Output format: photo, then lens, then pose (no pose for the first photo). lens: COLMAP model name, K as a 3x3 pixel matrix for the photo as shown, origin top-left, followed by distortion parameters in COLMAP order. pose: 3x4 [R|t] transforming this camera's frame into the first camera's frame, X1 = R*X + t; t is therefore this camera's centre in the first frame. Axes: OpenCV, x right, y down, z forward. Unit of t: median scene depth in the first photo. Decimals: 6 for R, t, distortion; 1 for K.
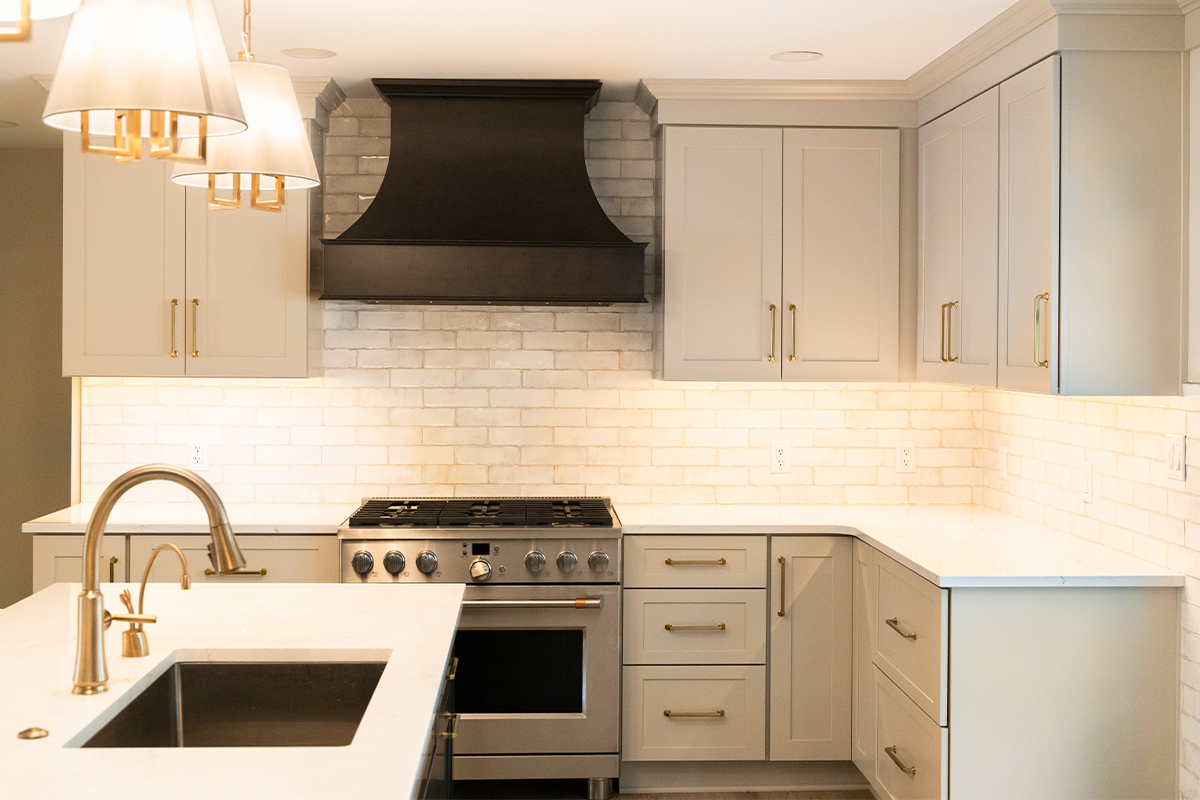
lens RADIAL K [[1526.7, 0, 590.8], [0, 1526.7, 354.0], [0, 0, 1]] dist [-0.032590, 0.000000]
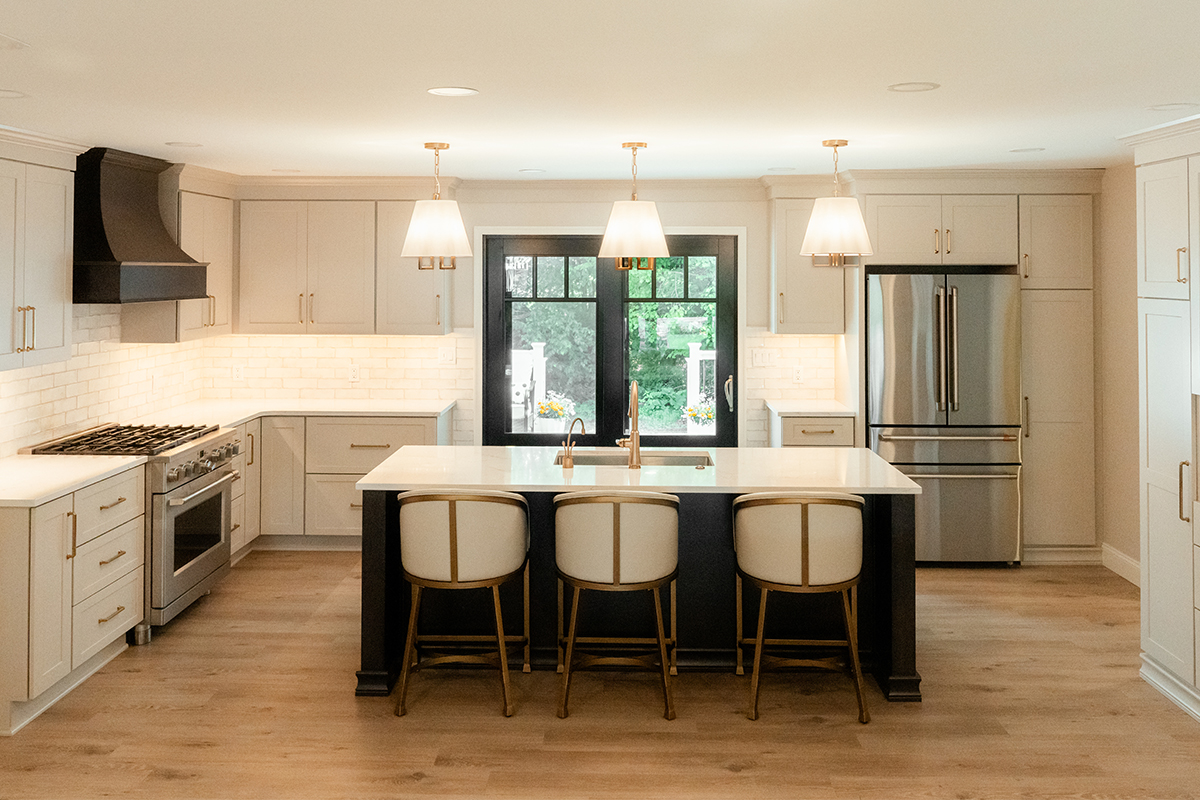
lens RADIAL K [[1078.7, 0, 599.9], [0, 1078.7, 246.4], [0, 0, 1]] dist [0.014104, -0.028835]
pose [[0.079187, 0.014860, 0.996749, -1.036497], [0.001992, 0.999885, -0.015065, -0.065633], [-0.996858, 0.003178, 0.079148, 0.423163]]
